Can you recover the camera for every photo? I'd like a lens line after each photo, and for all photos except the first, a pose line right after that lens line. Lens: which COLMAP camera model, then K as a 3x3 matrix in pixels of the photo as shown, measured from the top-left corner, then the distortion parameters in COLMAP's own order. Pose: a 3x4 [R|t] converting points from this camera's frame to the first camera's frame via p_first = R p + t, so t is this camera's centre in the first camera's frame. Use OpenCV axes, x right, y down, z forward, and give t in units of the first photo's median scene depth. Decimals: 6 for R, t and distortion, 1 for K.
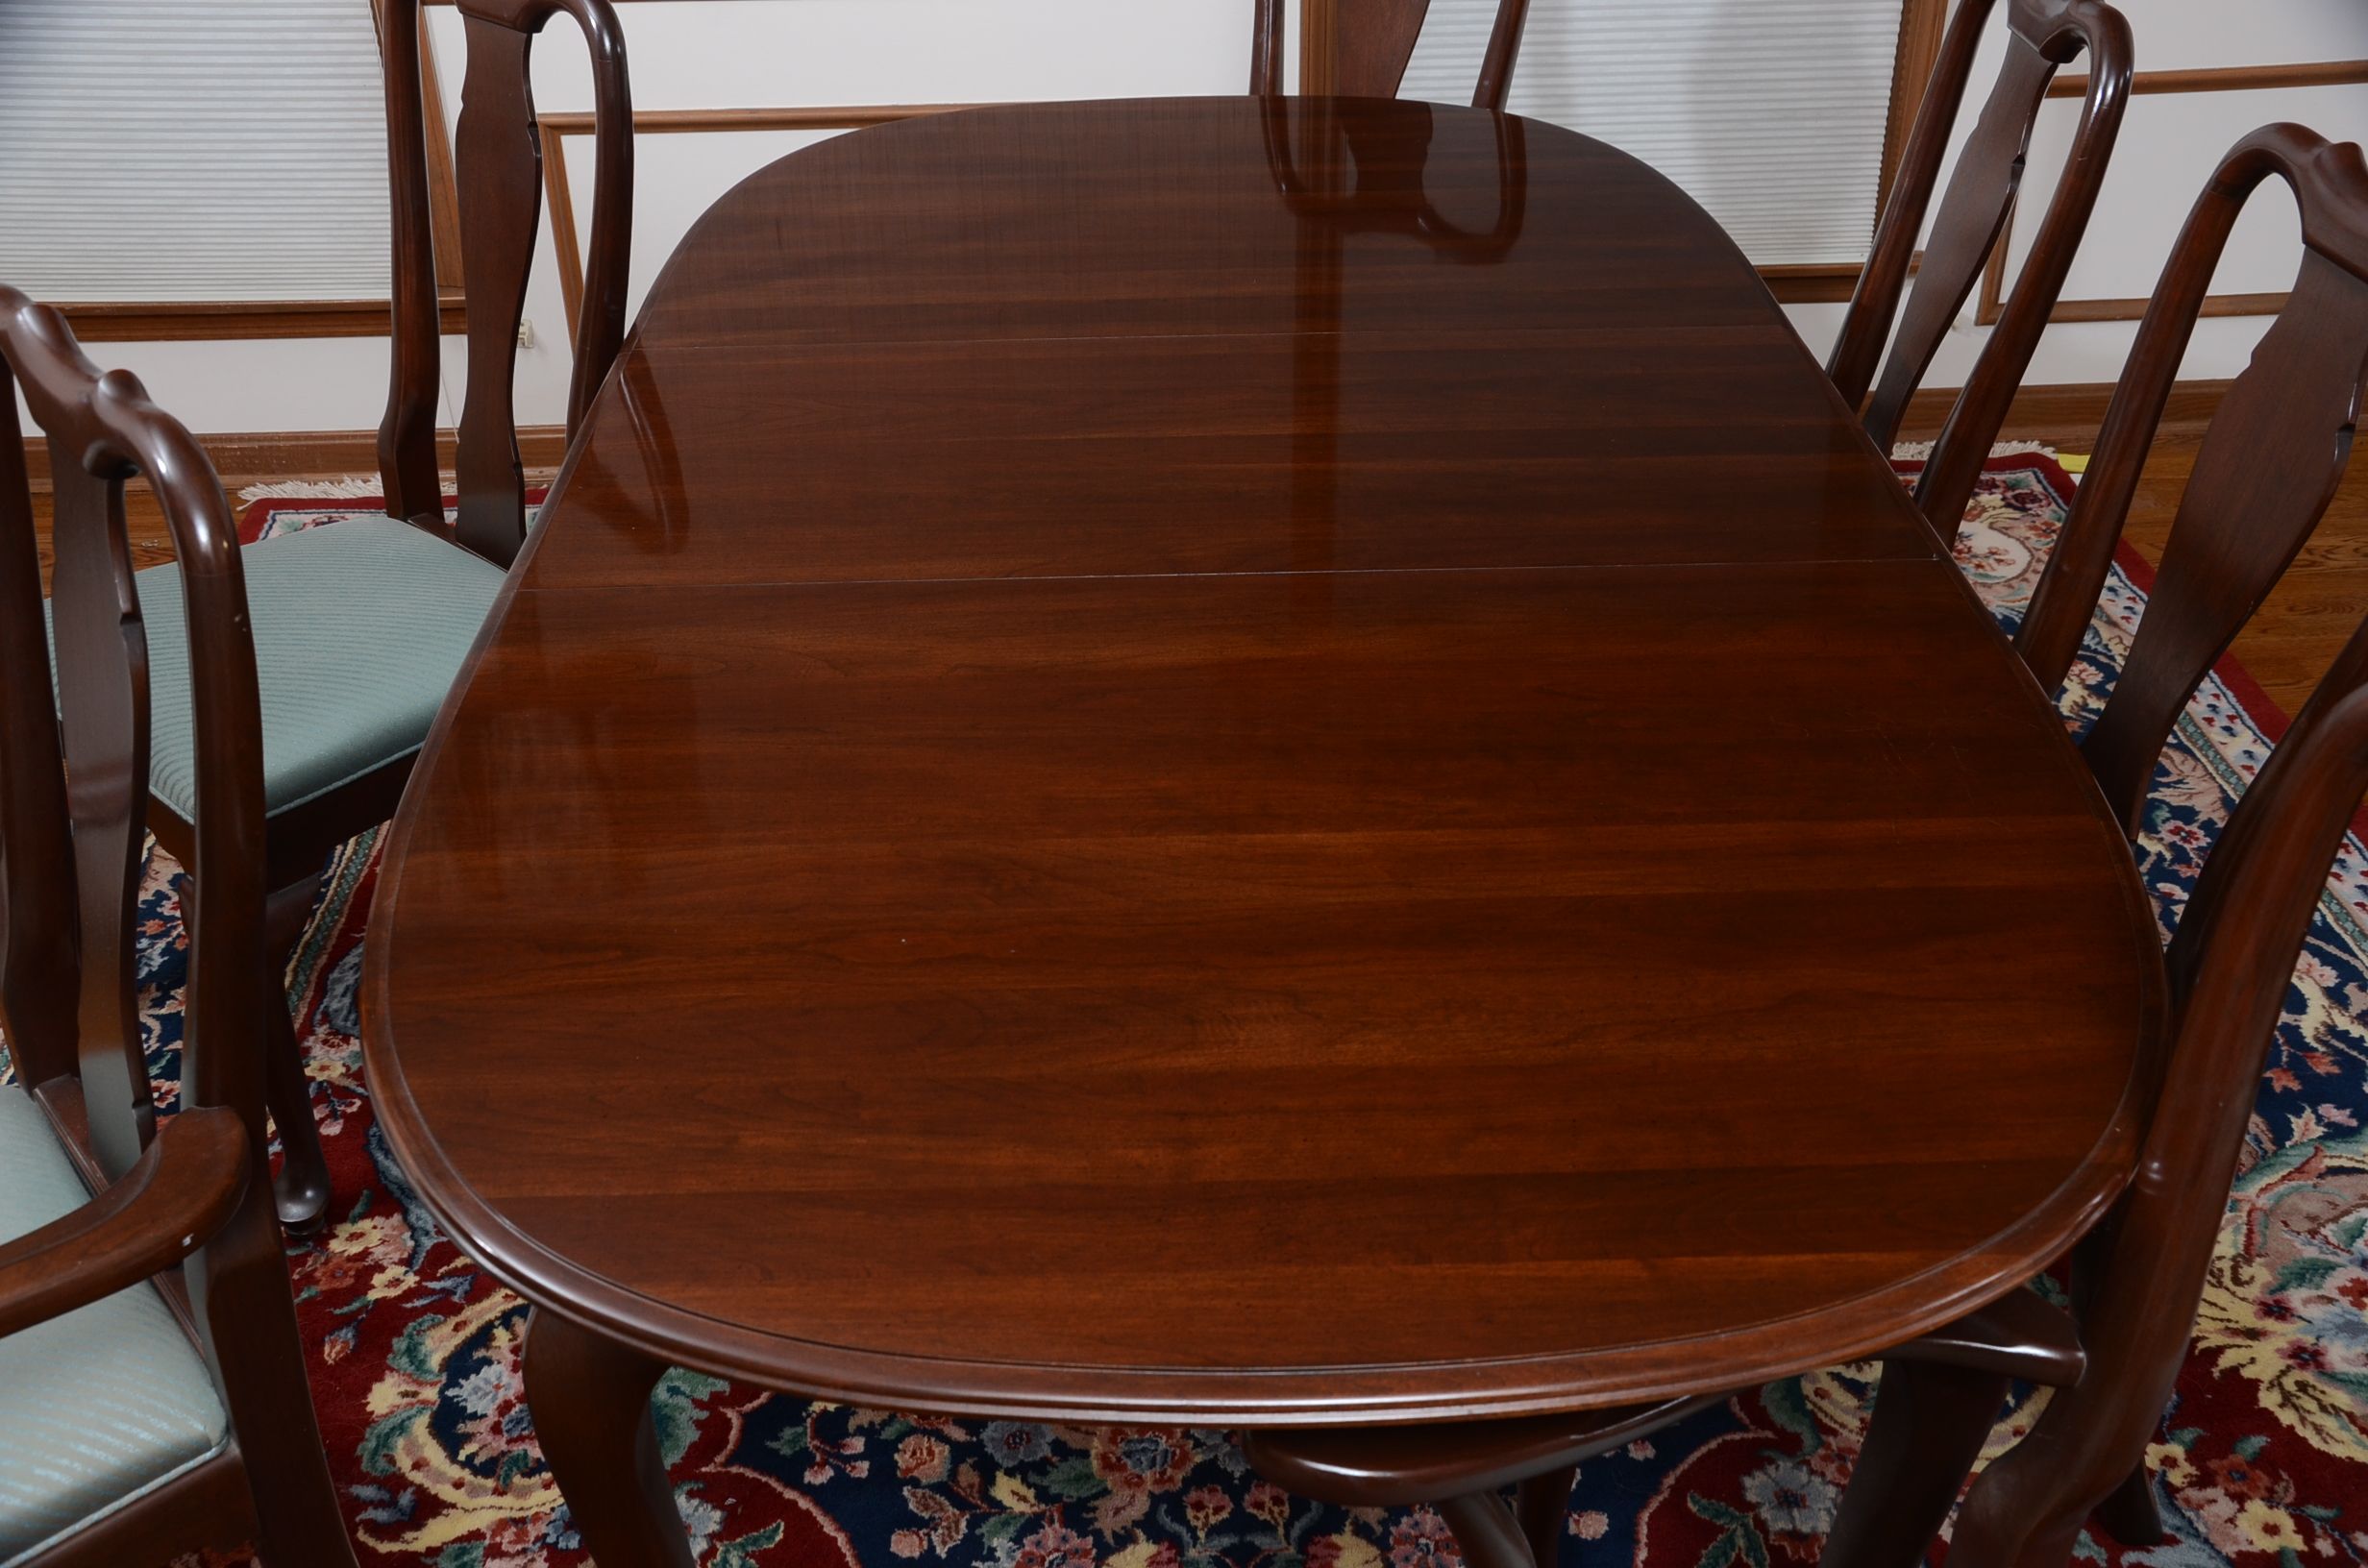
lens RADIAL K [[2348.2, 0, 1165.3], [0, 2348.2, 796.8], [0, 0, 1]] dist [0.009457, 0.000000]
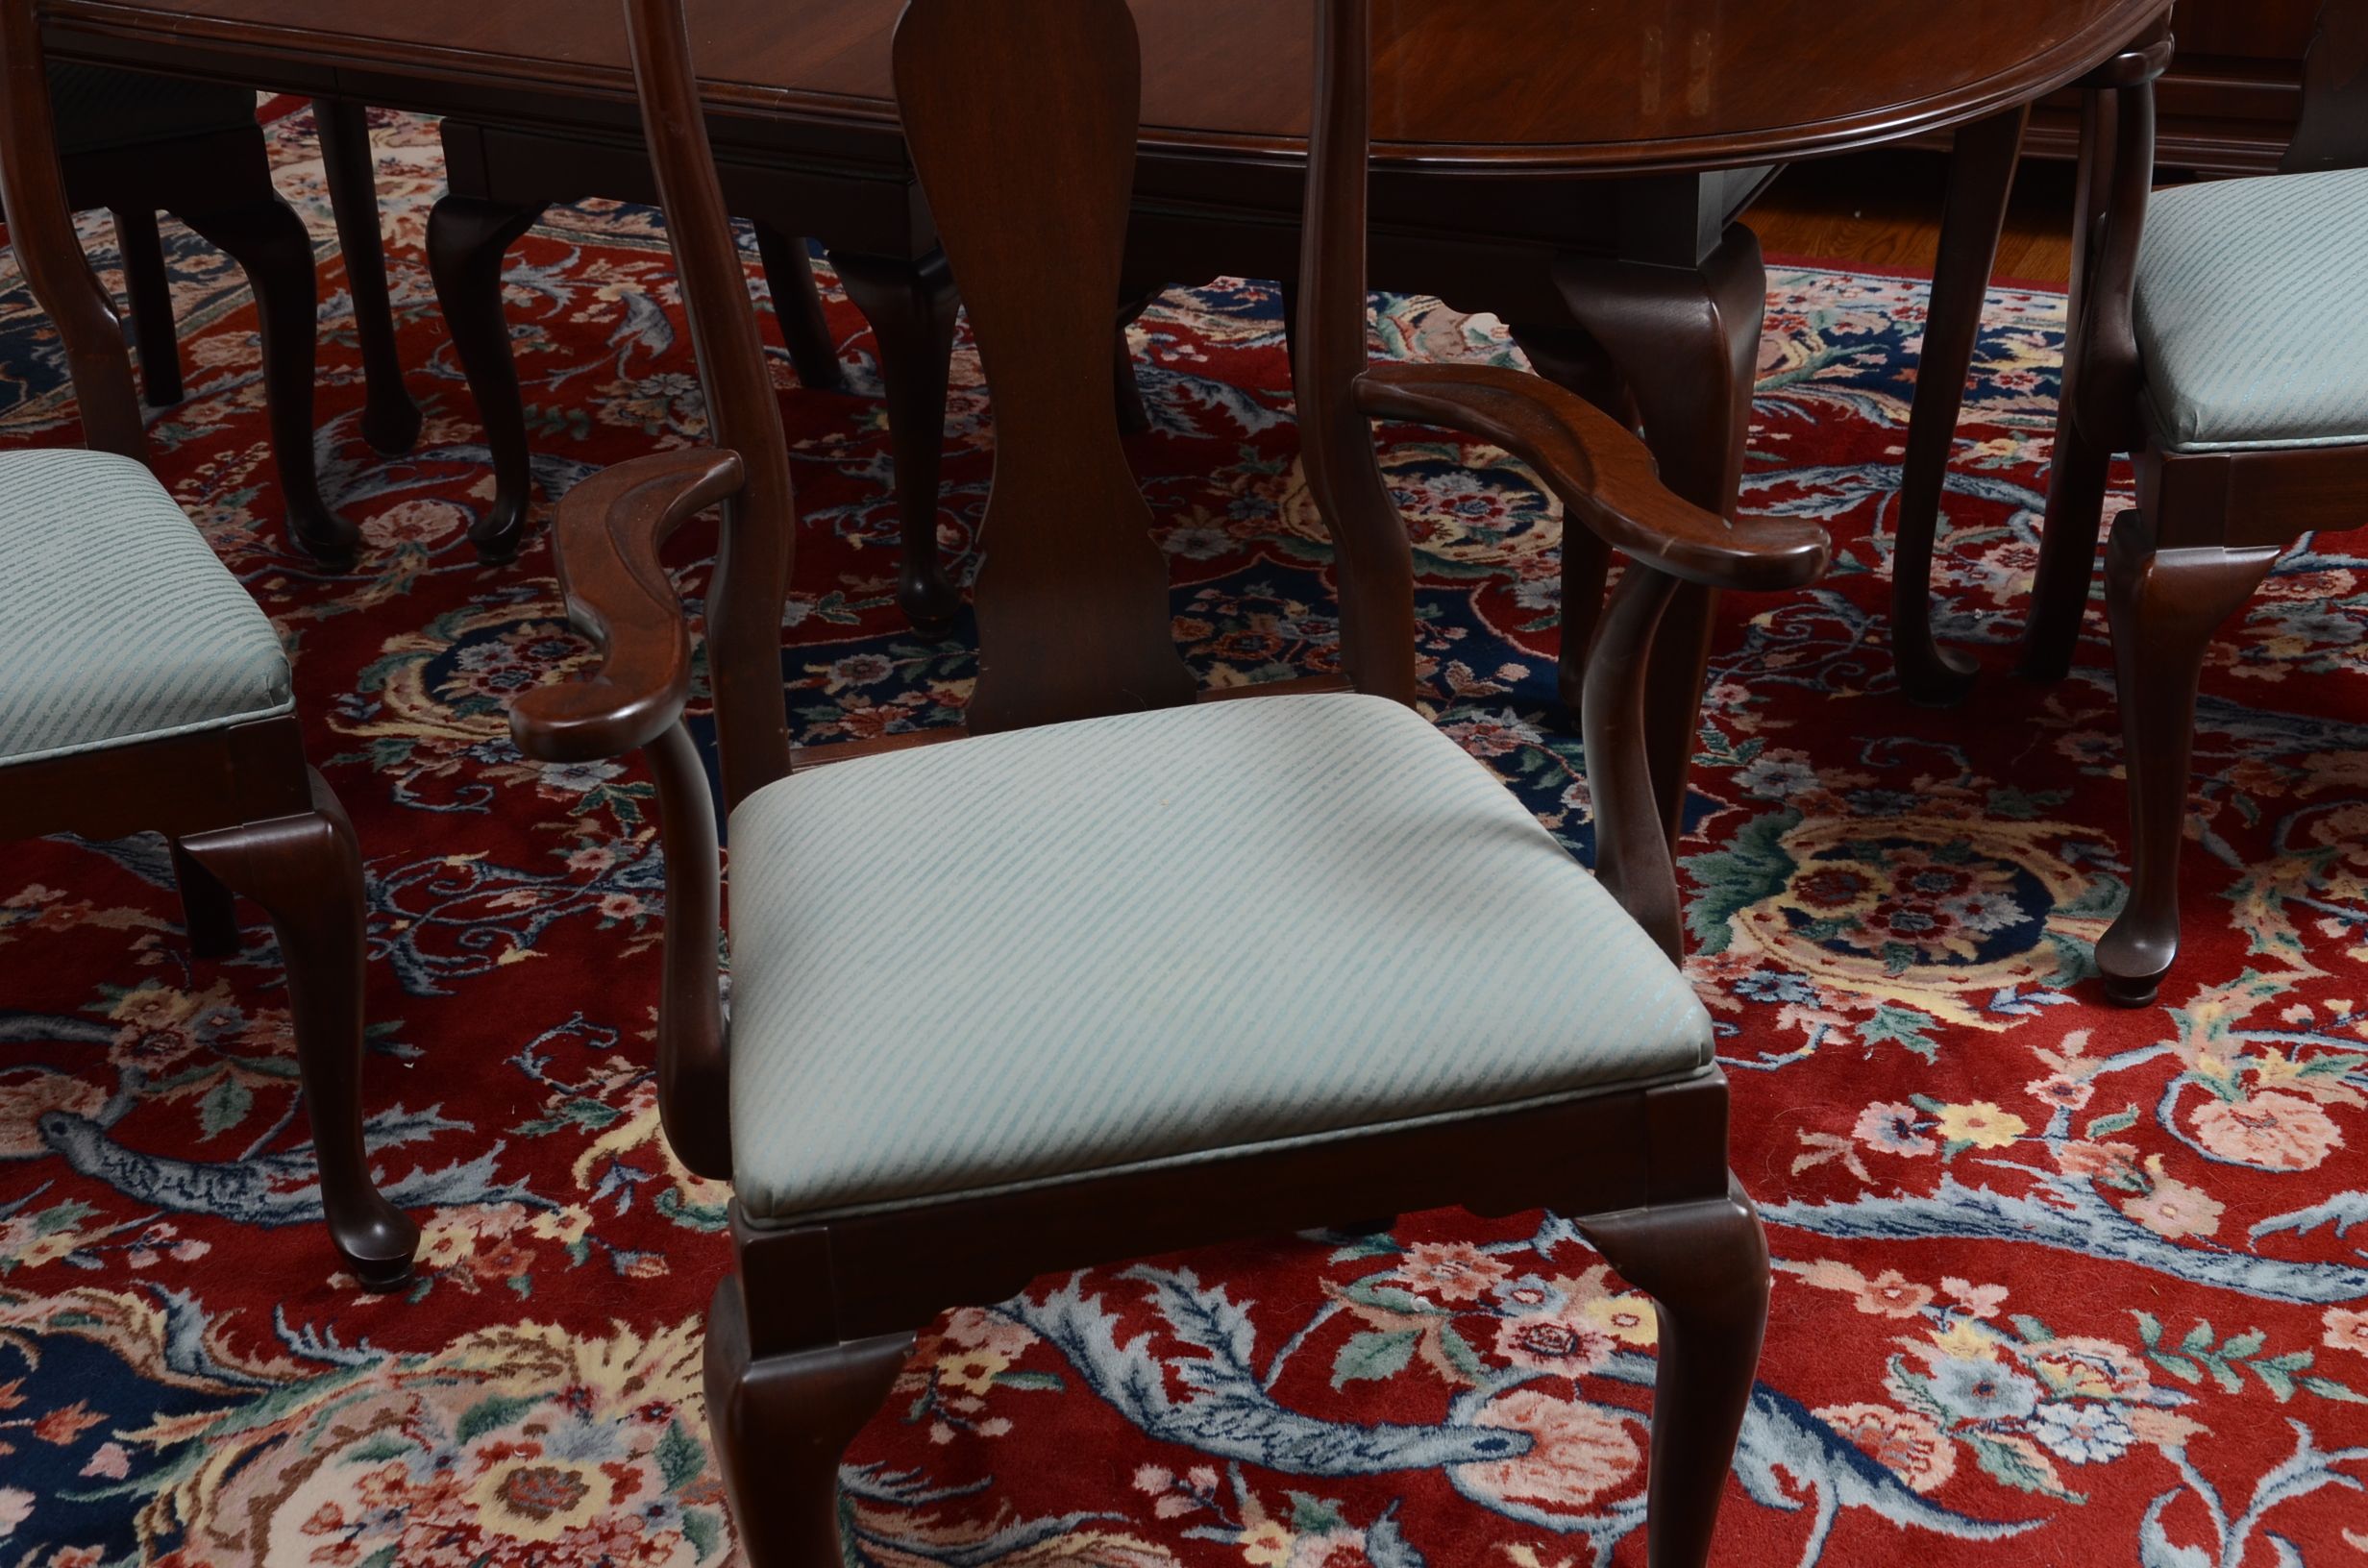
lens RADIAL K [[3833.8, 0, 1181.3], [0, 3833.8, 798.6], [0, 0, 1]] dist [0.264613, 0.000000]
pose [[0.436246, -0.422442, 0.794501, -1.293439], [0.498087, 0.848708, 0.177773, -0.038667], [-0.749398, 0.318178, 0.580659, 0.077645]]
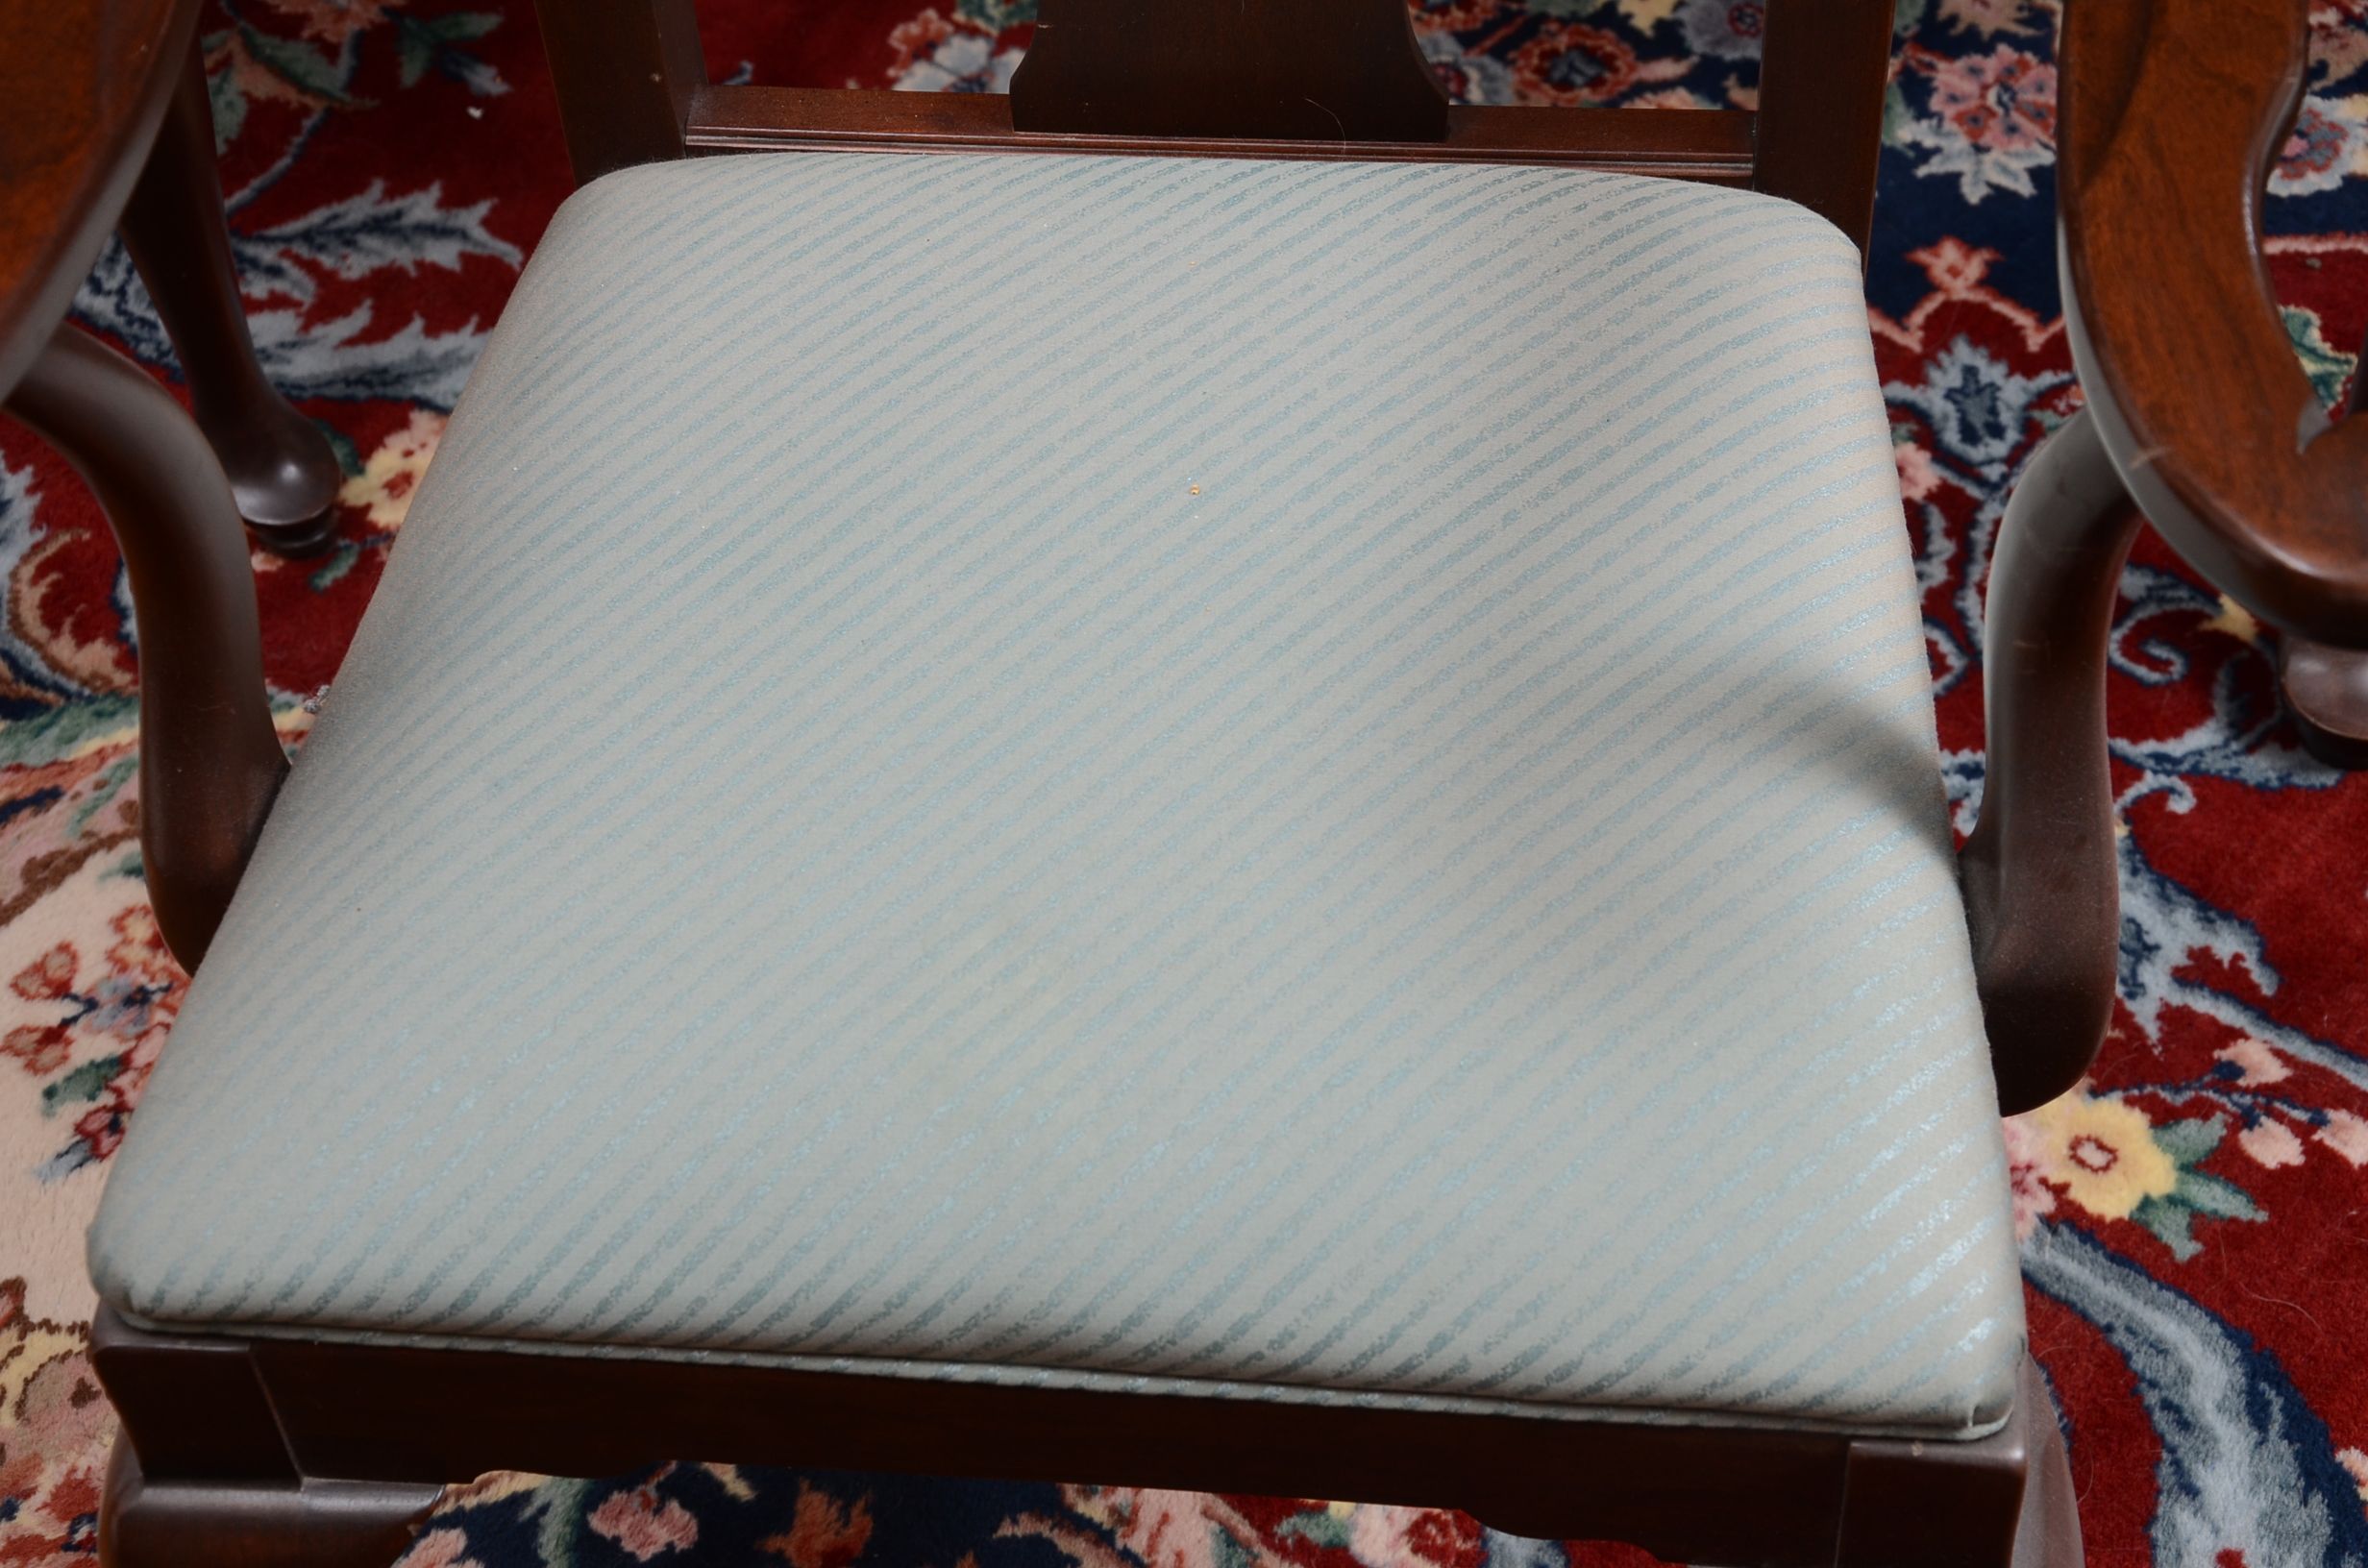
lens RADIAL K [[4102.6, 0, 1181.6], [0, 4102.6, 786.3], [0, 0, 1]] dist [0.290860, 0.000000]
pose [[0.703538, -0.578332, 0.412997, -0.697657], [0.412509, 0.805557, 0.425339, -0.071431], [-0.578680, -0.128877, 0.805307, 0.222190]]
